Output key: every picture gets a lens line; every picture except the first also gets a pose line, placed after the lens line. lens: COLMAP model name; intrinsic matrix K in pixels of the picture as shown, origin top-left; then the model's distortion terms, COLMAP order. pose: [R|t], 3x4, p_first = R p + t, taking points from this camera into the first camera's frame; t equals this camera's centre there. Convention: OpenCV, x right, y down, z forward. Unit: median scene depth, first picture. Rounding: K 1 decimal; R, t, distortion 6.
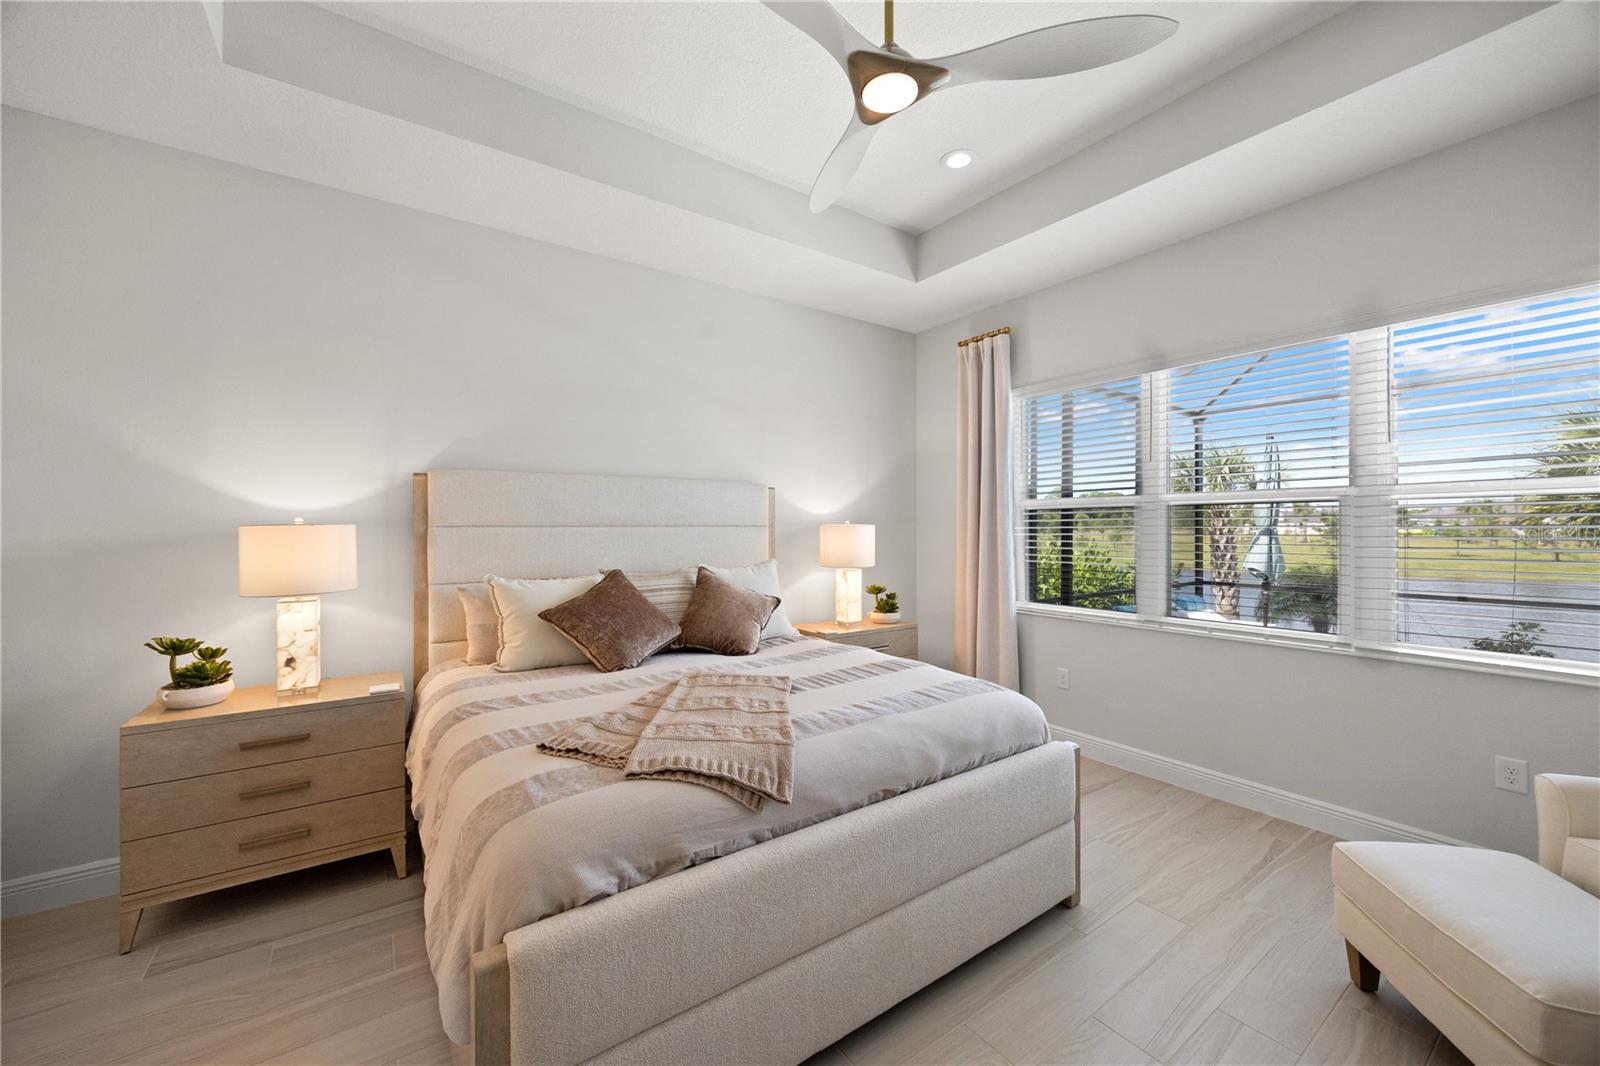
lens RADIAL K [[622.3, 0, 796.5], [0, 622.3, 528.1], [0, 0, 1]] dist [0.000718, 0.000262]
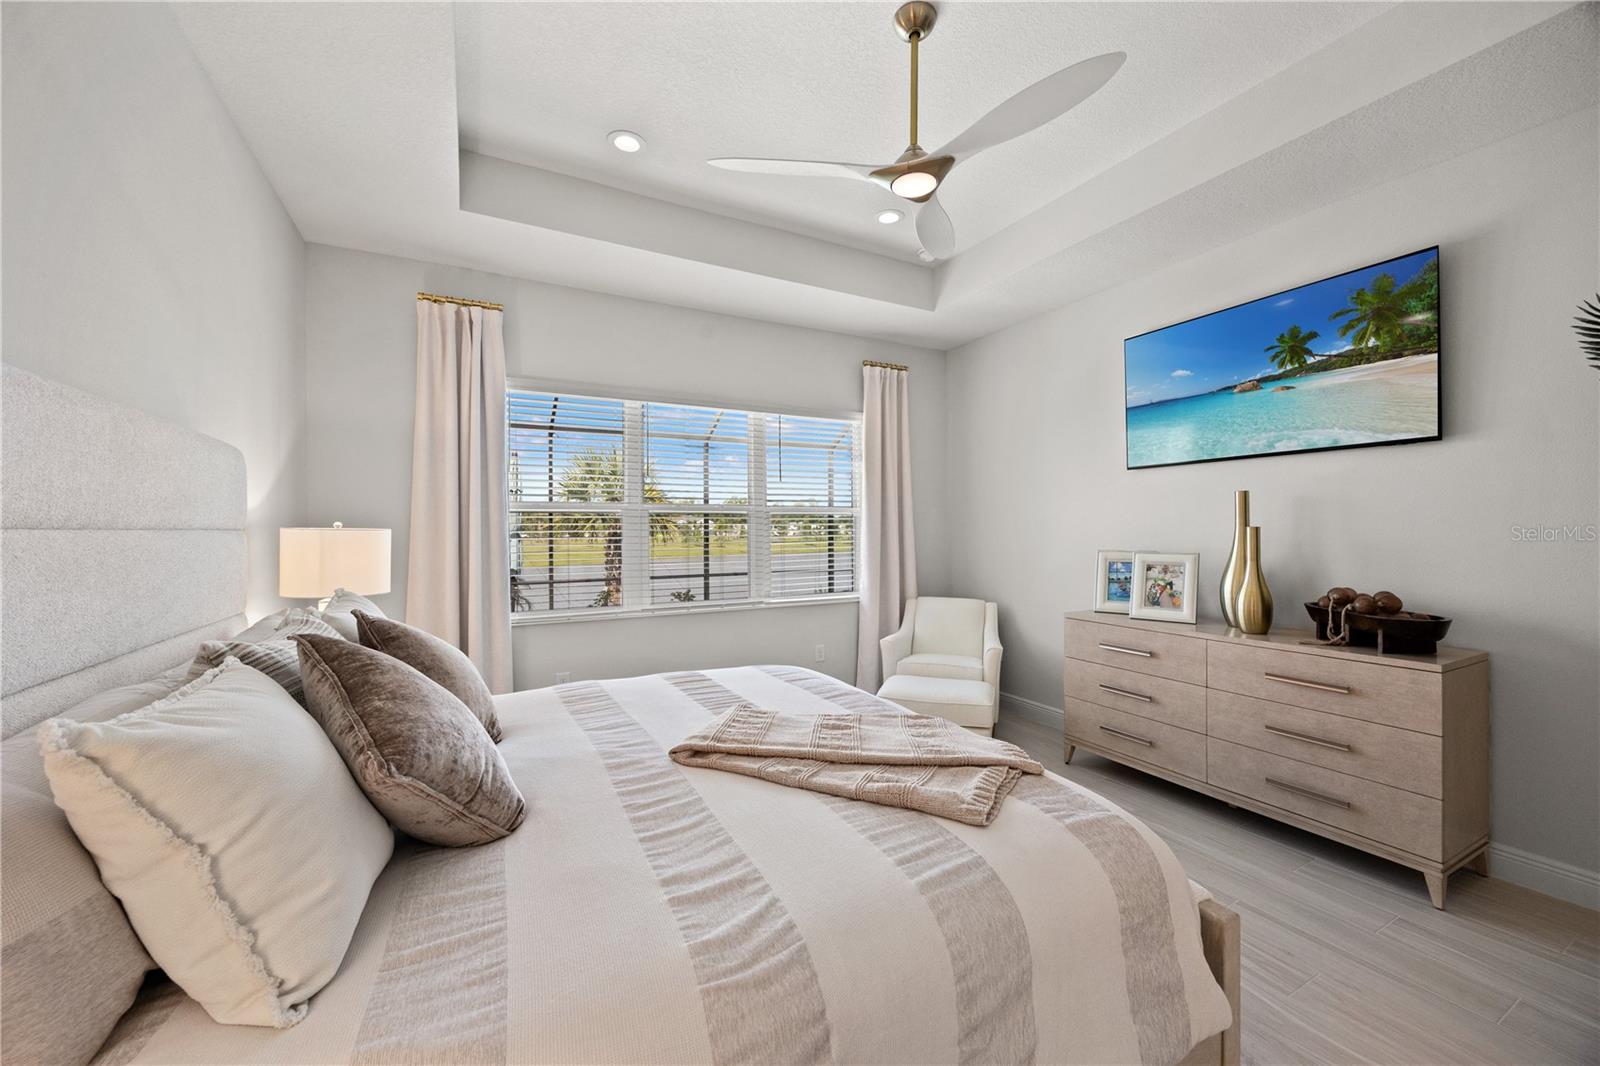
lens RADIAL K [[622.3, 0, 796.5], [0, 622.3, 528.1], [0, 0, 1]] dist [0.000718, 0.000262]
pose [[0.101493, 0.000569, 0.994836, -0.690879], [0.006657, 0.999977, -0.001251, -0.000820], [-0.994814, 0.006750, 0.101487, 0.682642]]
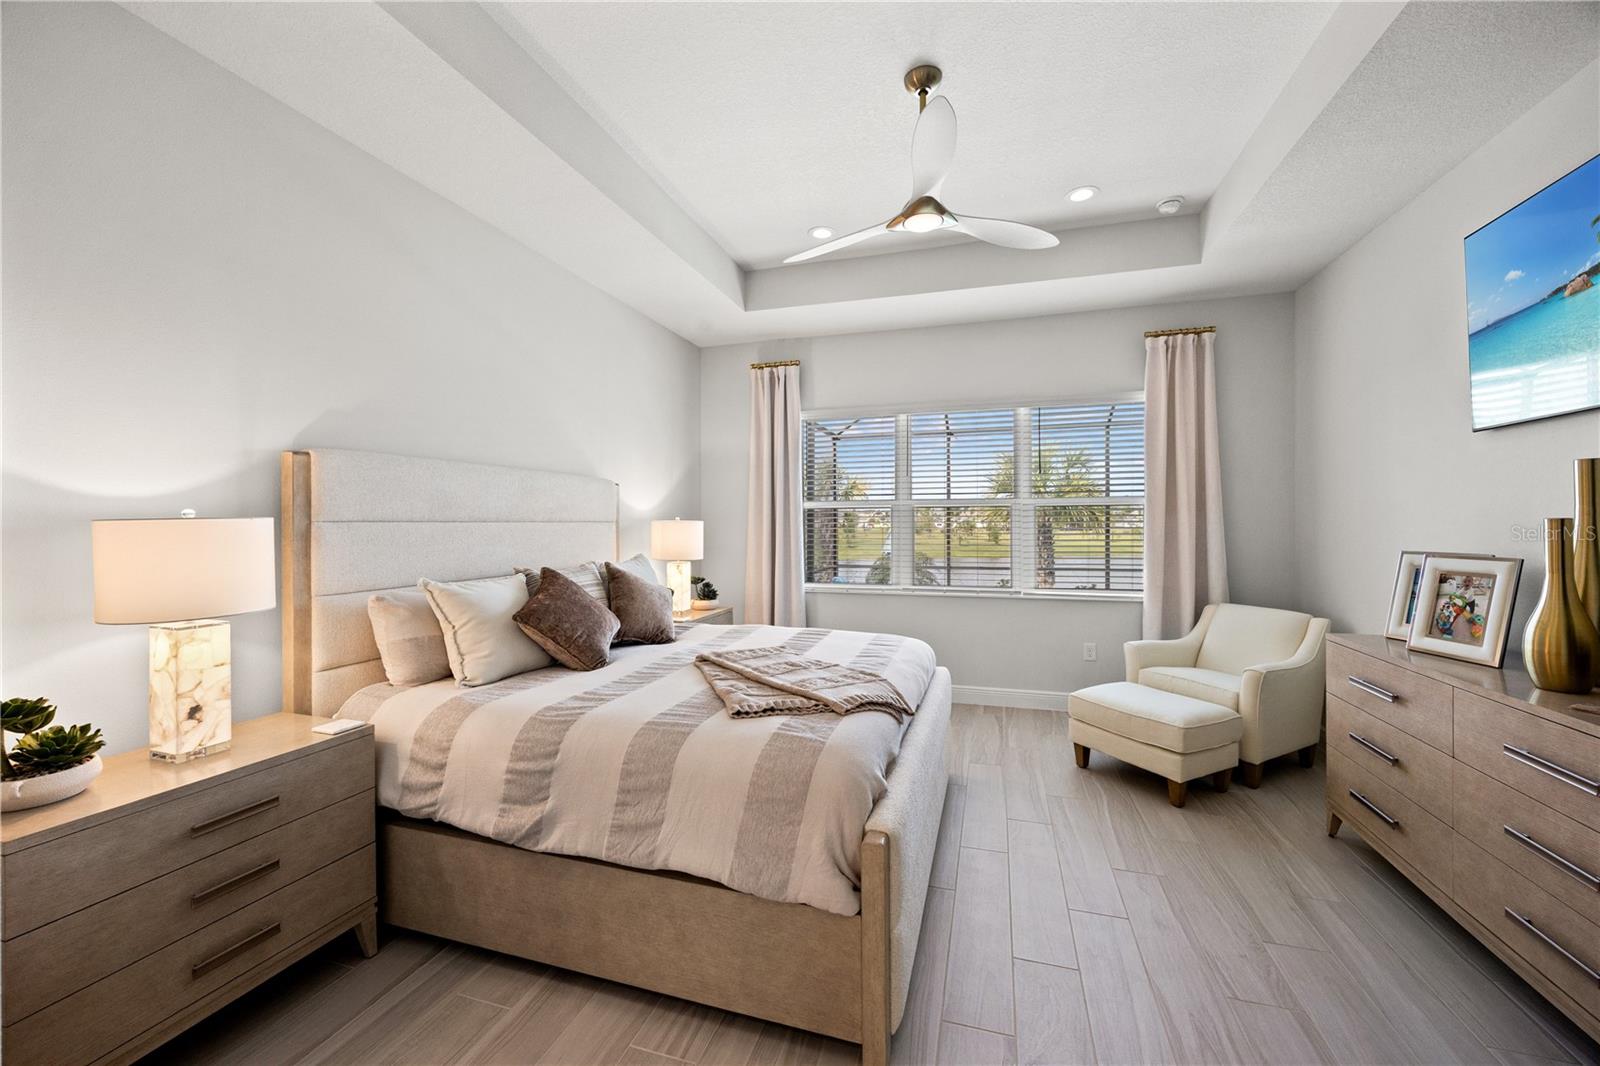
lens RADIAL K [[635.1, 0, 797.5], [0, 635.1, 527.8], [0, 0, 1]] dist [0.000068, 0.000391]
pose [[0.791847, -0.005820, 0.610691, -0.597028], [0.005049, 0.999983, 0.002983, 0.005892], [-0.610698, 0.000721, 0.791863, 0.008723]]
